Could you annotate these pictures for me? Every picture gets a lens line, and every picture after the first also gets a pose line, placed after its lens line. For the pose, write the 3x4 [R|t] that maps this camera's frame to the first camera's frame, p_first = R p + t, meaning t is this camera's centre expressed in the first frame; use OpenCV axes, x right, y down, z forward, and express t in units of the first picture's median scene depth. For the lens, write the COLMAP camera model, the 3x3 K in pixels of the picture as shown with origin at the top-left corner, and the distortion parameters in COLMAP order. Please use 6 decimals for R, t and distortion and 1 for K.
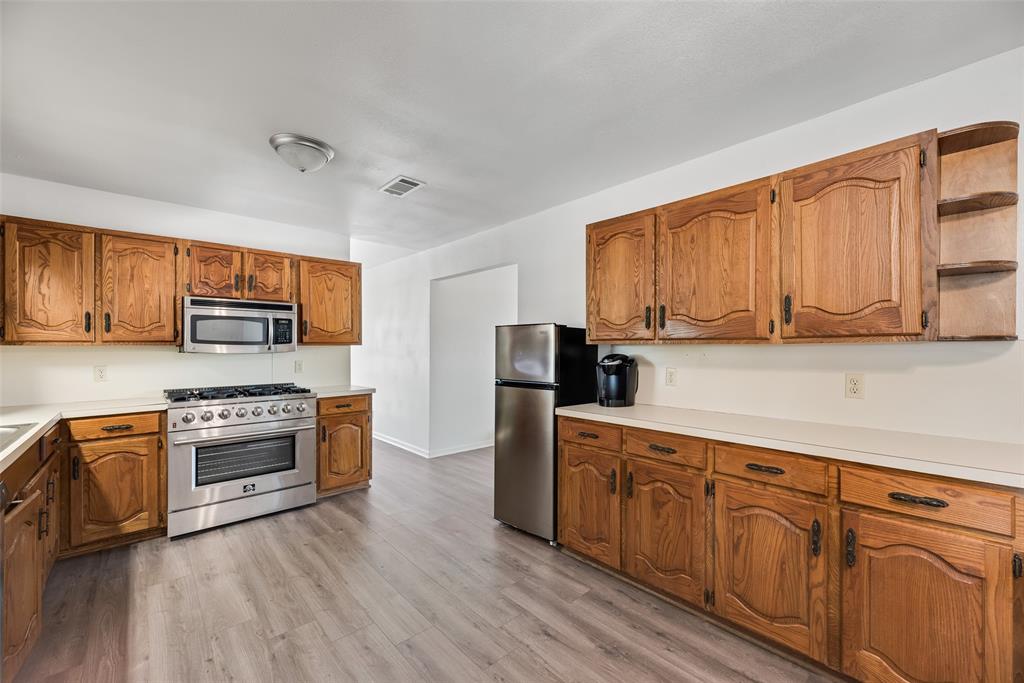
lens RADIAL K [[410.7, 0, 513.4], [0, 410.7, 346.0], [0, 0, 1]] dist [-0.003530, 0.000579]
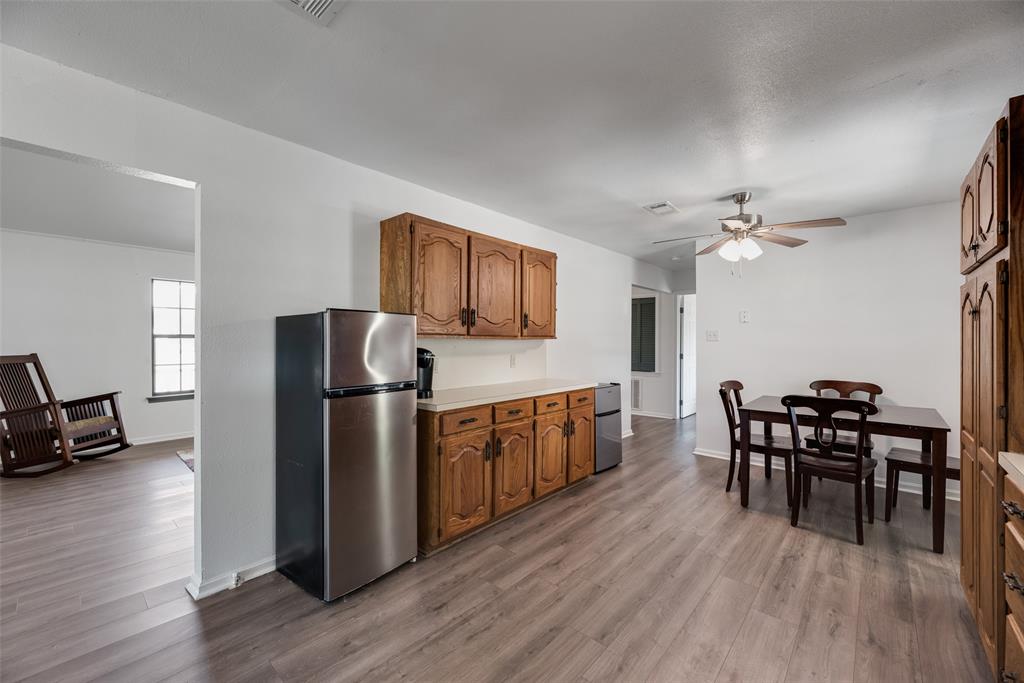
lens RADIAL K [[410.7, 0, 512.4], [0, 410.7, 340.7], [0, 0, 1]] dist [-0.003530, 0.000579]
pose [[-0.104709, 0.000933, 0.994503, -0.762114], [-0.006888, 0.999975, -0.001663, 0.002047], [-0.994479, -0.007025, -0.104700, 0.819285]]
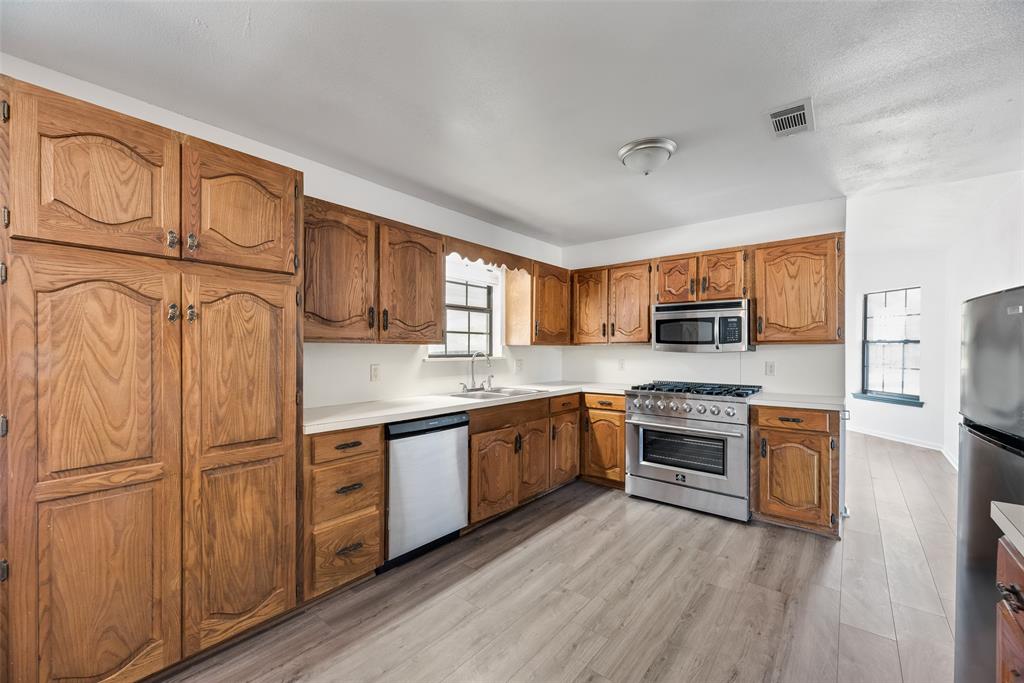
lens RADIAL K [[410.7, 0, 511.2], [0, 410.7, 348.0], [0, 0, 1]] dist [-0.003530, 0.000579]
pose [[0.140248, 0.003965, -0.990109, 0.374087], [0.004602, 0.999979, 0.004657, -0.000540], [0.990106, -0.005210, 0.140226, 0.432396]]
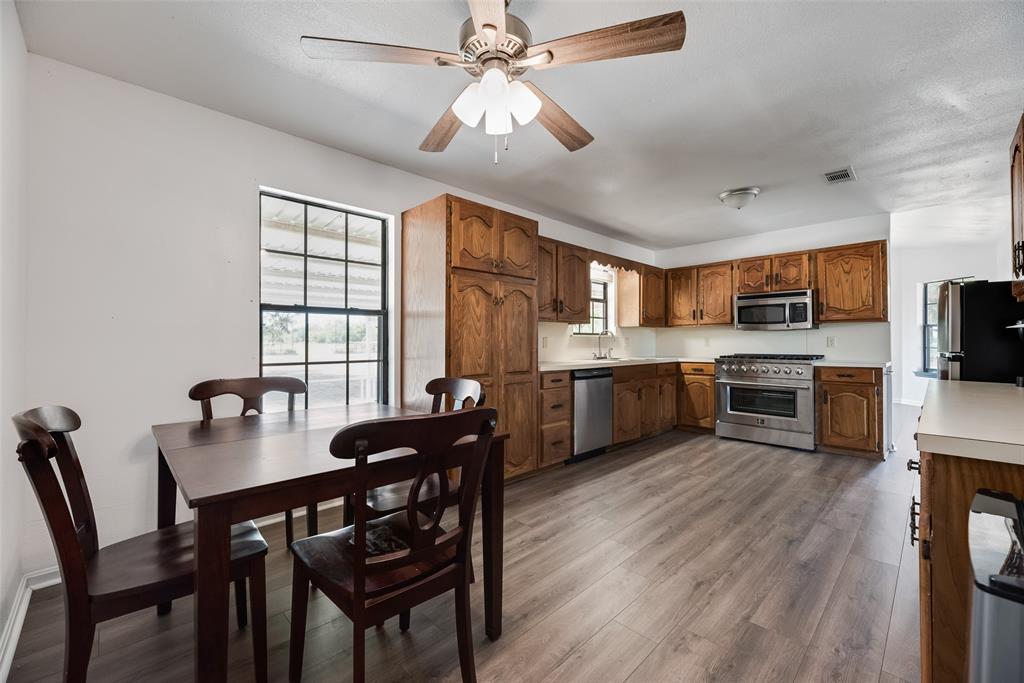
lens RADIAL K [[410.7, 0, 514.0], [0, 410.7, 336.5], [0, 0, 1]] dist [-0.003530, 0.000579]
pose [[0.030863, -0.009681, -0.999477, 0.833231], [0.007235, 0.999929, -0.009462, 0.053926], [0.999497, -0.006939, 0.030930, 0.081888]]
